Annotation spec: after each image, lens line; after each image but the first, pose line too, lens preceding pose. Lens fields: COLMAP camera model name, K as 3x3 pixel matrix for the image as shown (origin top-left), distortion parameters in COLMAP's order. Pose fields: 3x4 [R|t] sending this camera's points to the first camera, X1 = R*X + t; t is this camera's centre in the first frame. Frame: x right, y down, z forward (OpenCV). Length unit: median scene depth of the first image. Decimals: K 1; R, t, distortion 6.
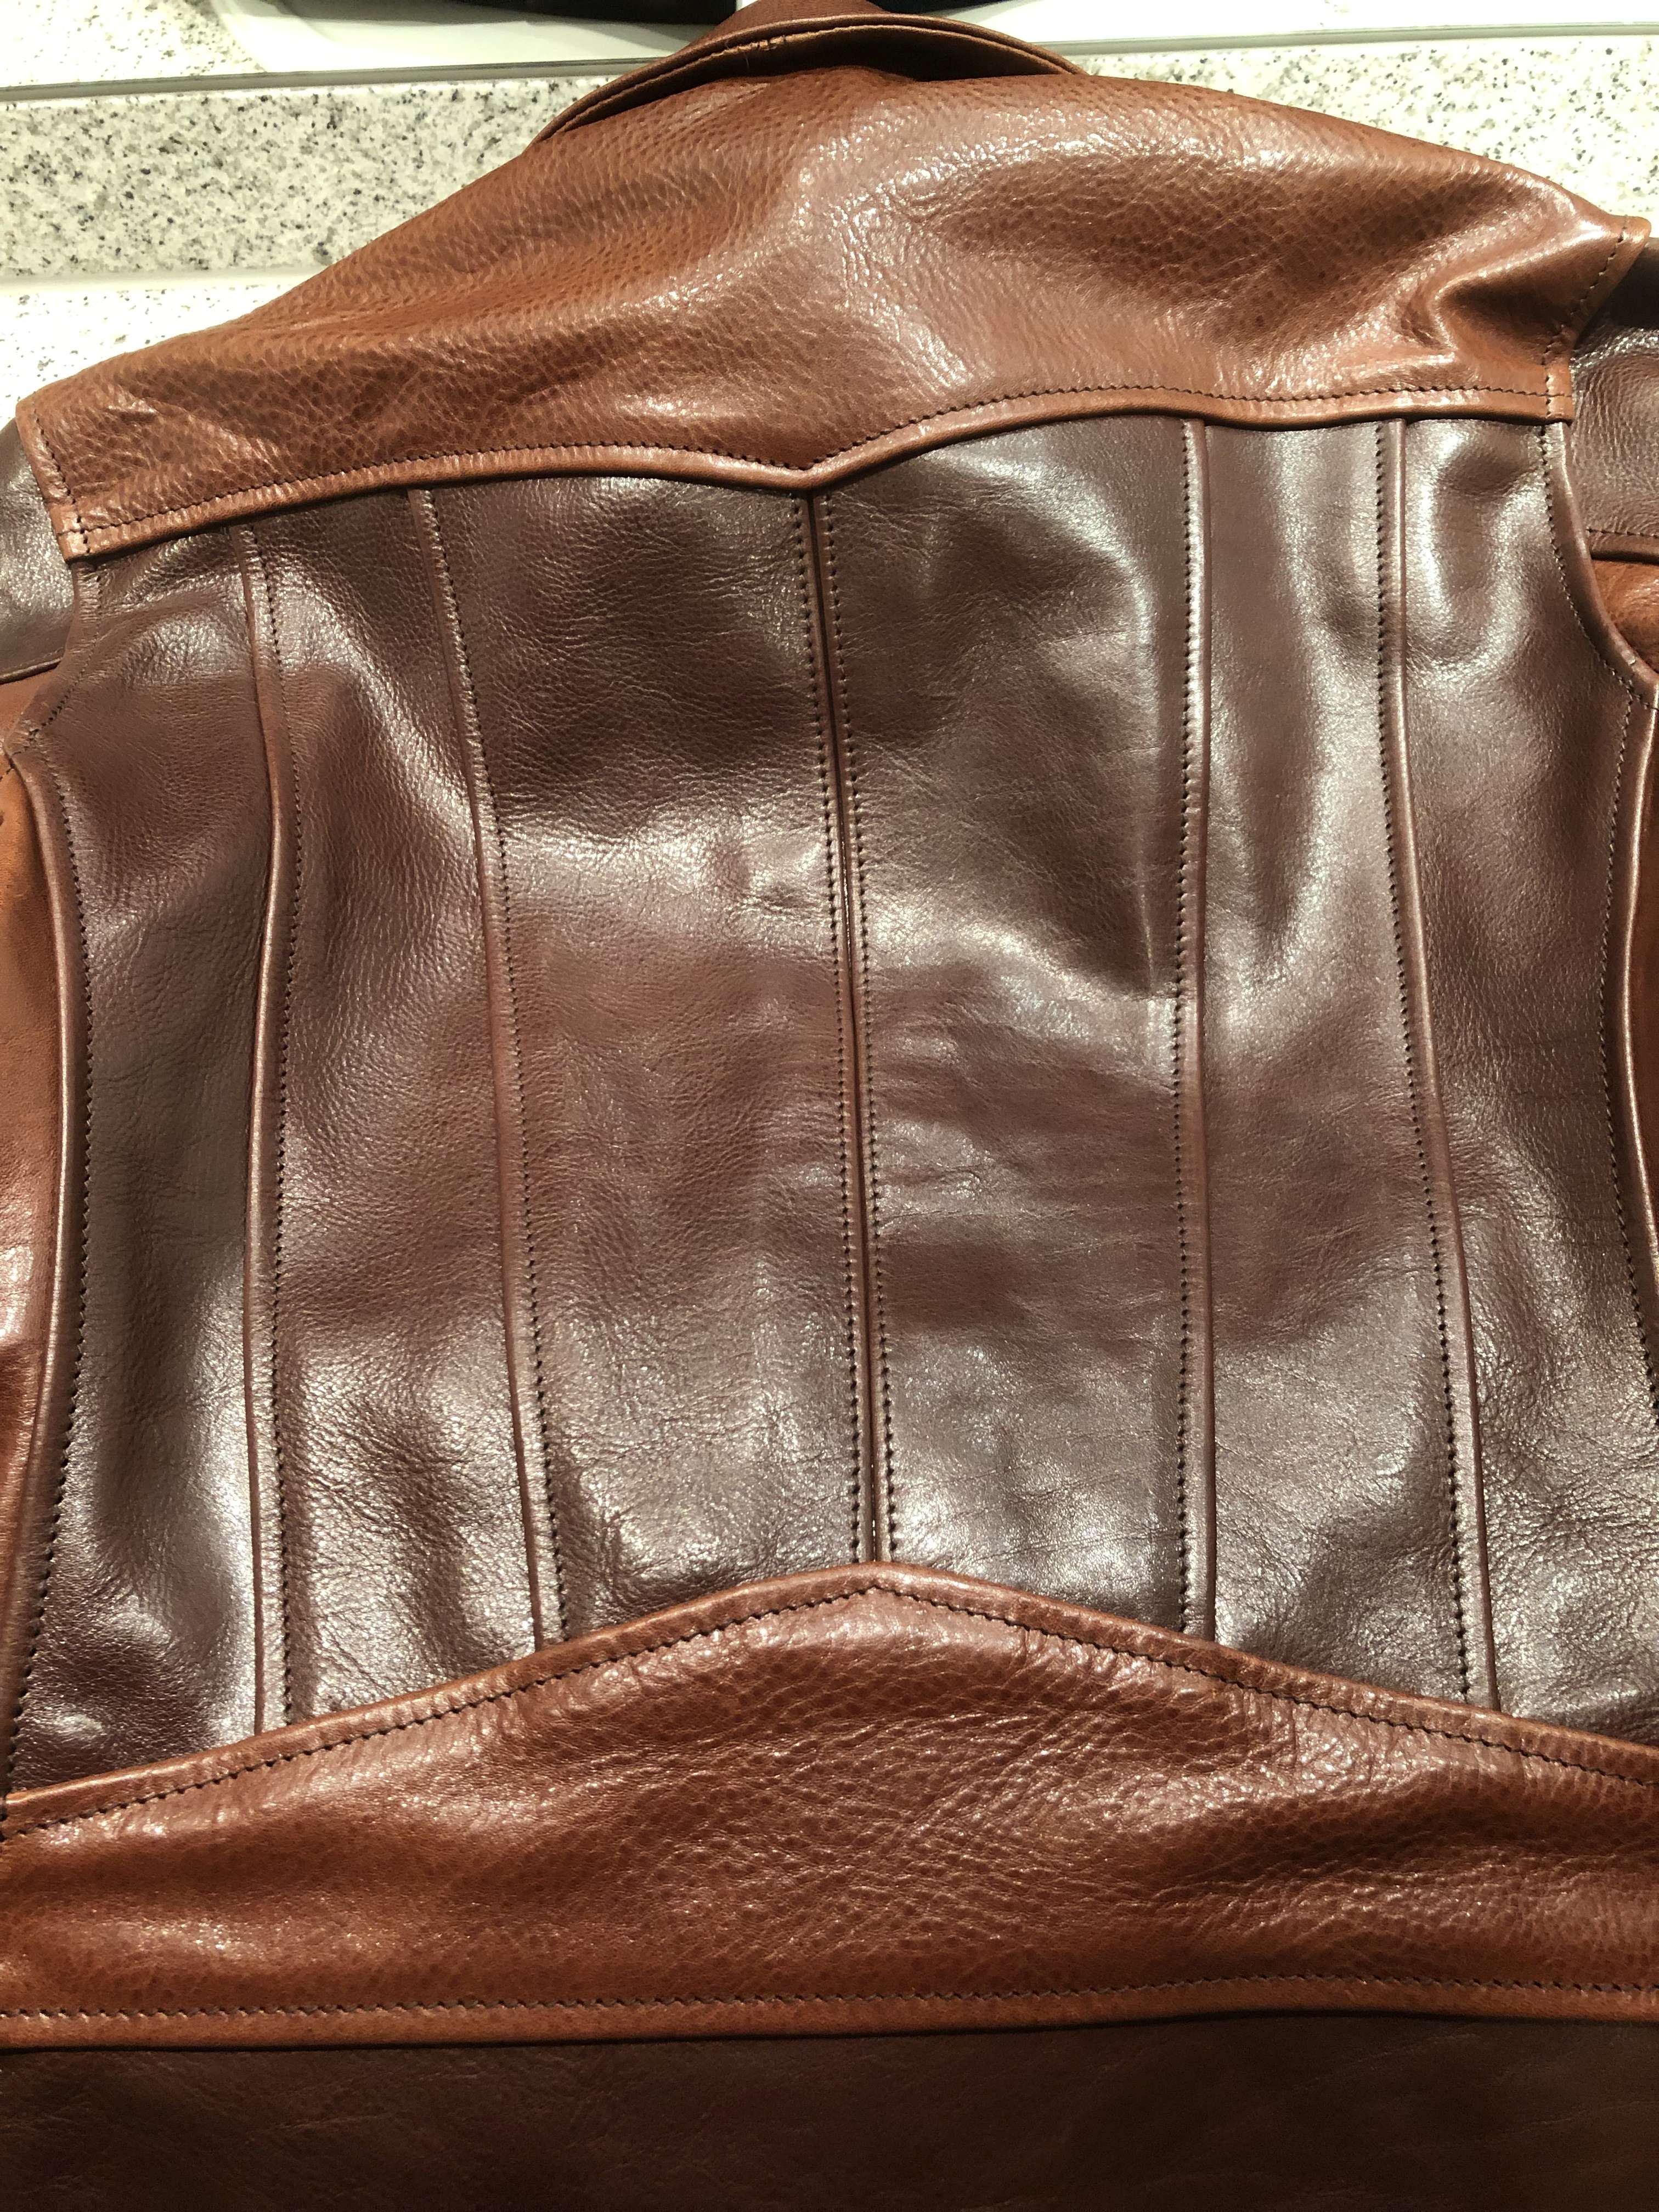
lens RADIAL K [[1813.6, 0, 826.3], [0, 1813.6, 1101.1], [0, 0, 1]] dist [-0.000917, 0.019512]
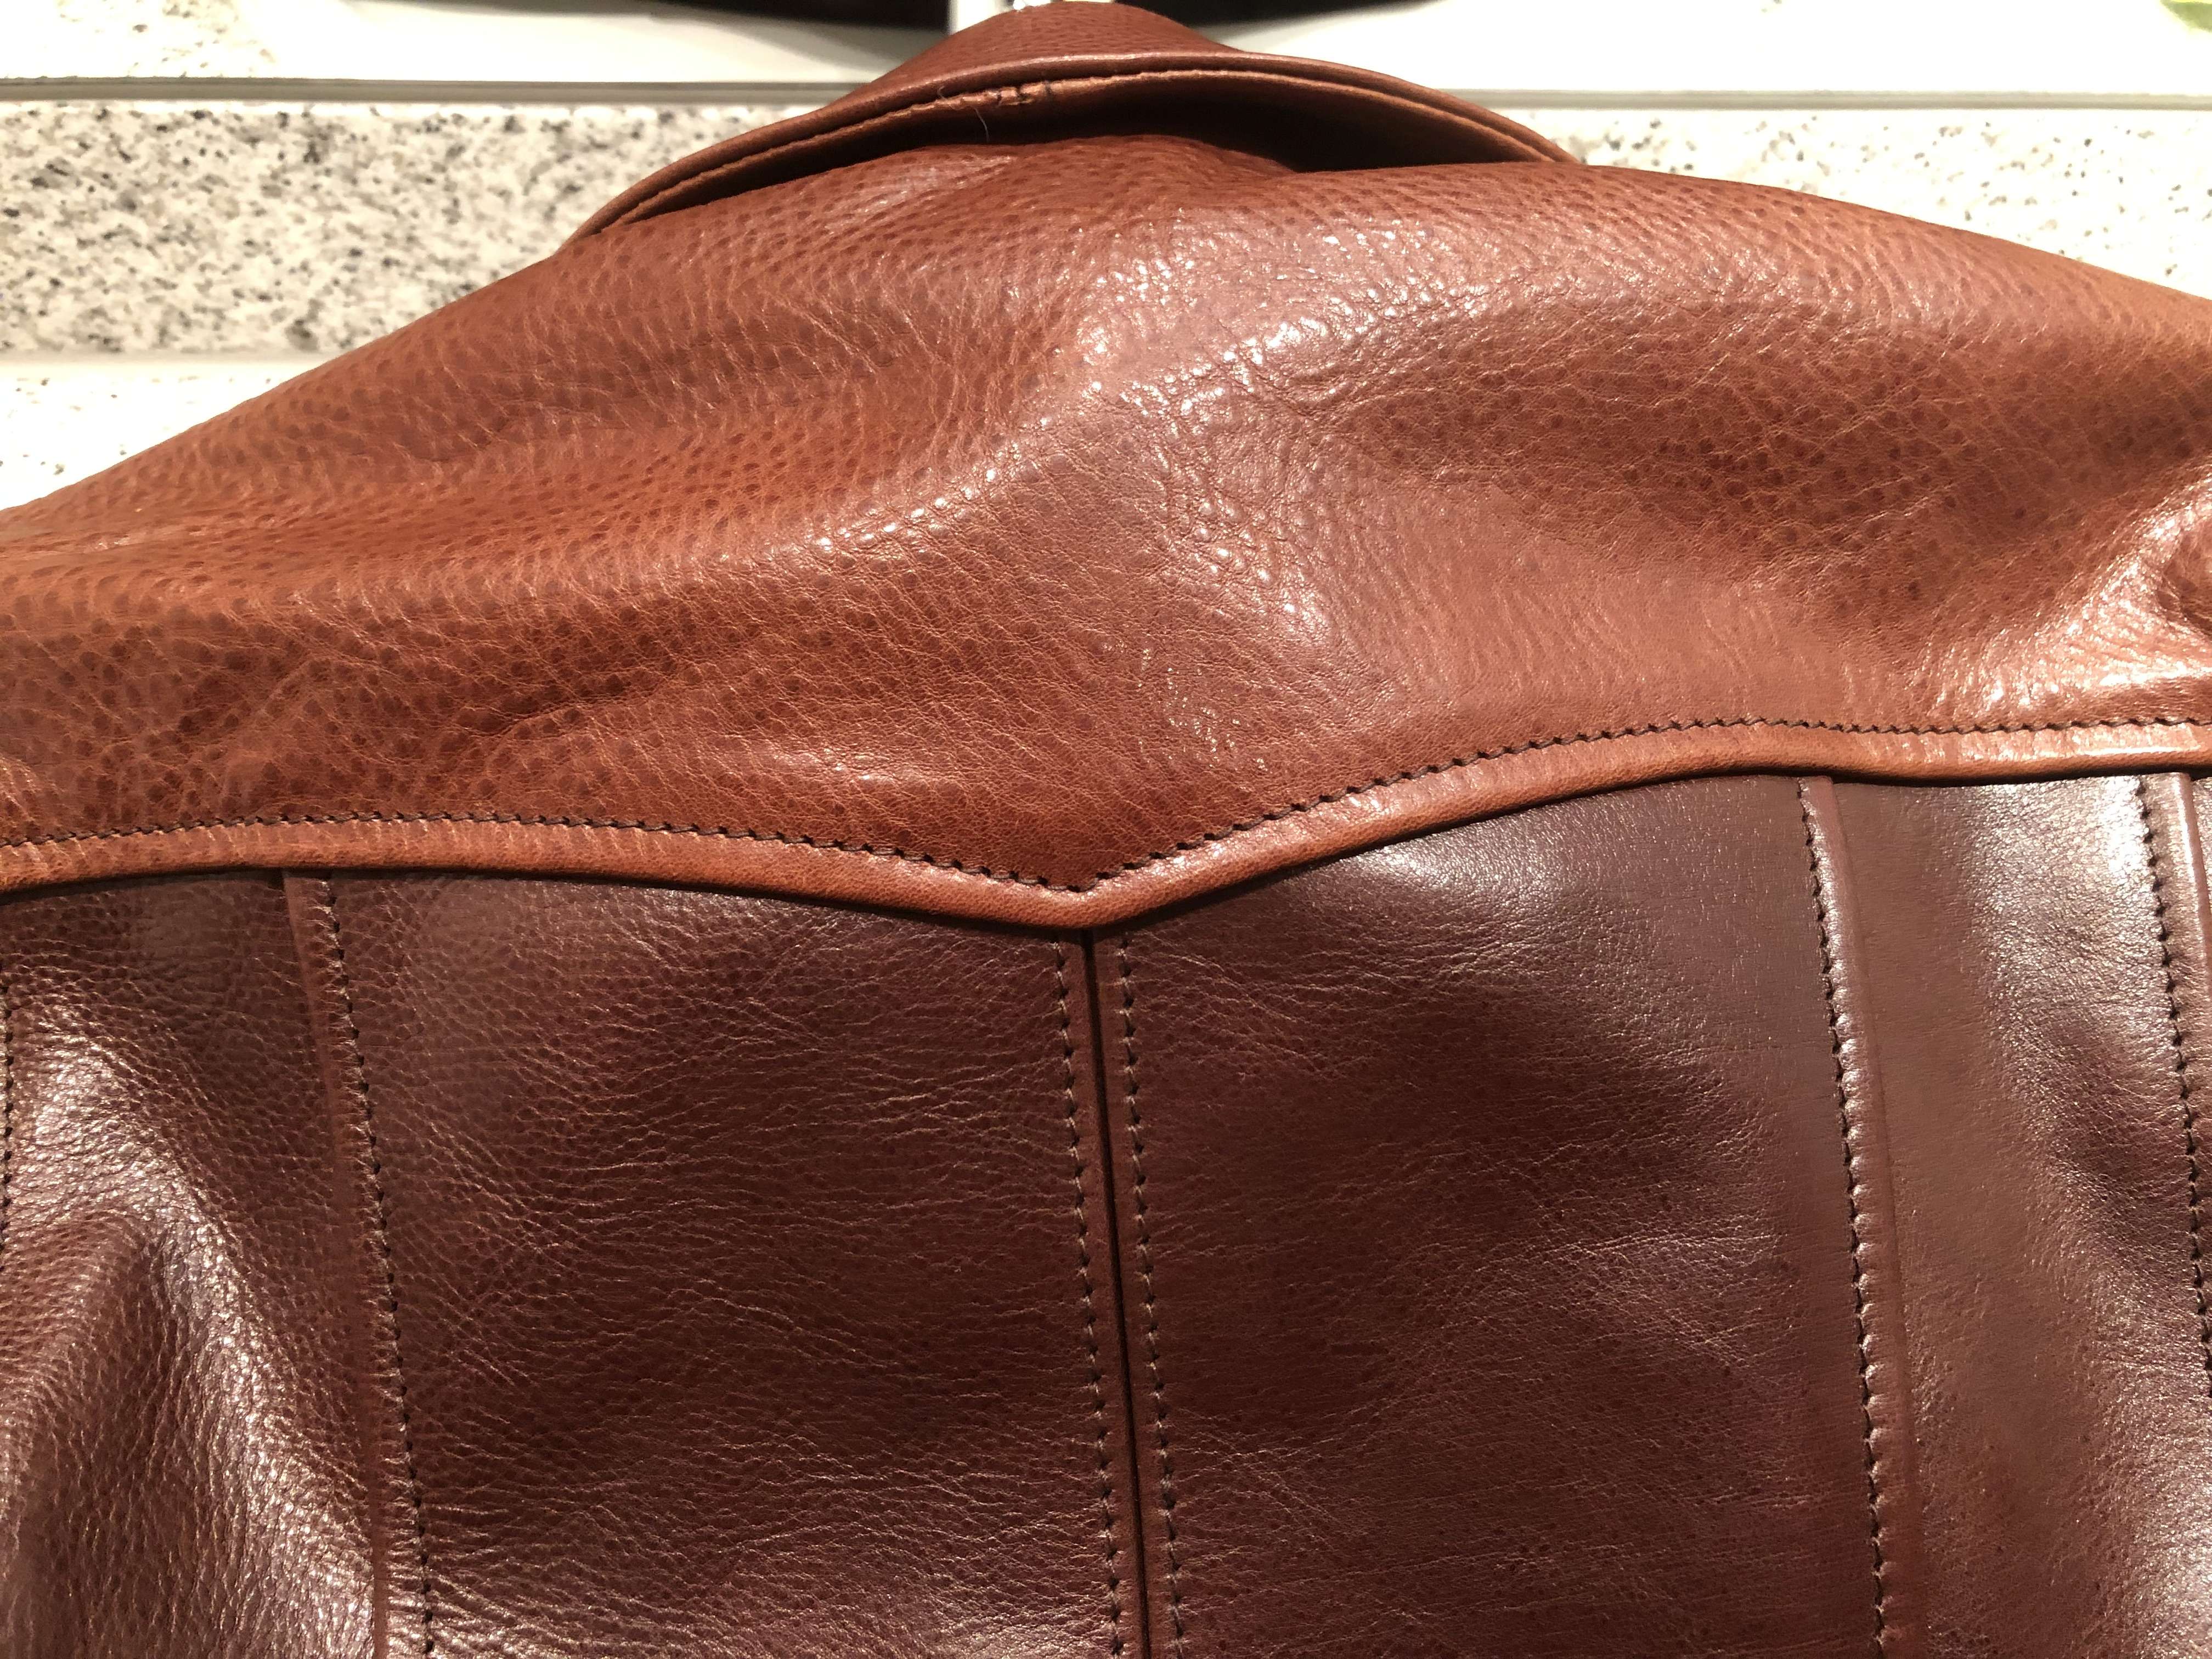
lens RADIAL K [[1813.6, 0, 1122.0], [0, 1813.6, 777.9], [0, 0, 1]] dist [-0.000917, 0.019512]
pose [[0.997994, 0.016683, 0.061070, -0.031269], [-0.007778, 0.989654, -0.143261, -0.309309], [-0.062828, 0.142498, 0.987799, 0.510956]]
